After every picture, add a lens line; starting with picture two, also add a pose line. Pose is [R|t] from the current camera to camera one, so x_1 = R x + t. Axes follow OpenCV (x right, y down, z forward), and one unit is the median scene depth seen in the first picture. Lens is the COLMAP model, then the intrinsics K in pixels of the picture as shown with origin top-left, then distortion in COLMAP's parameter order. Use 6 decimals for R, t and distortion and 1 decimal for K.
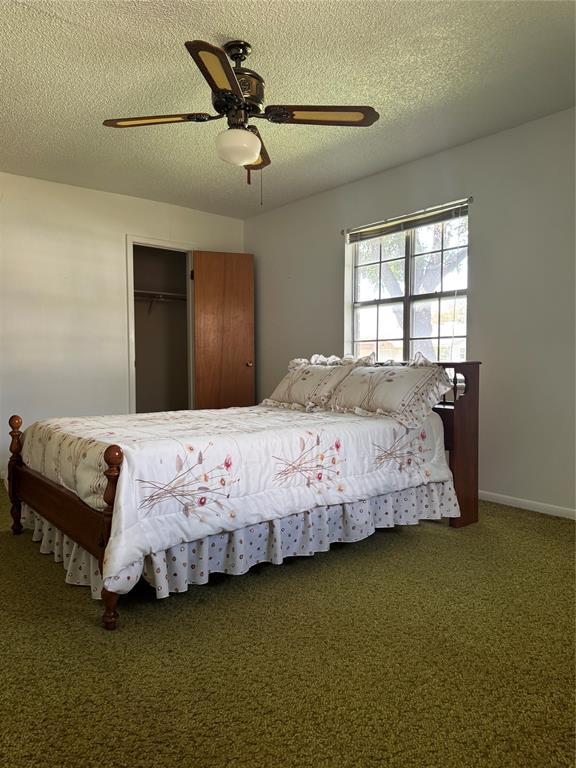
lens RADIAL K [[542.4, 0, 291.5], [0, 542.4, 384.9], [0, 0, 1]] dist [0.060475, -0.073857]
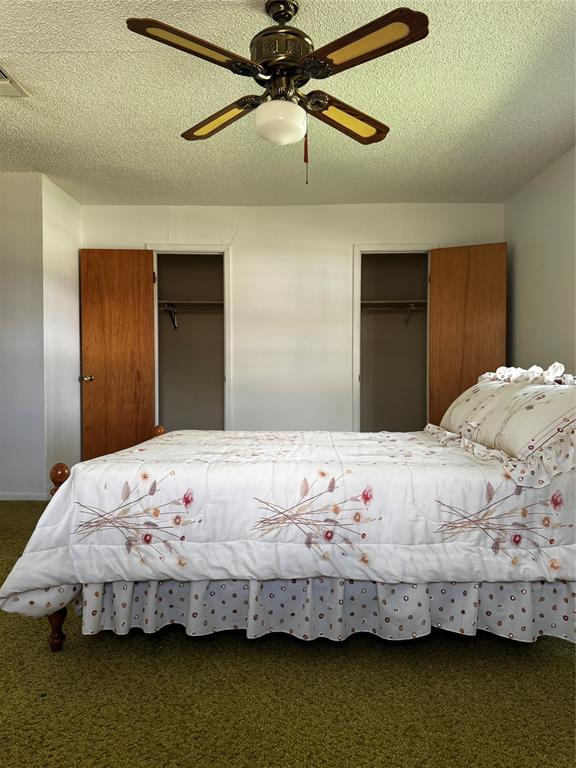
lens RADIAL K [[542.4, 0, 287.3], [0, 542.4, 385.9], [0, 0, 1]] dist [0.060475, -0.073857]
pose [[0.761081, 0.015839, -0.648463, 0.451381], [-0.028242, 0.999563, -0.008731, -0.023797], [0.648042, 0.024959, 0.761196, 0.370327]]
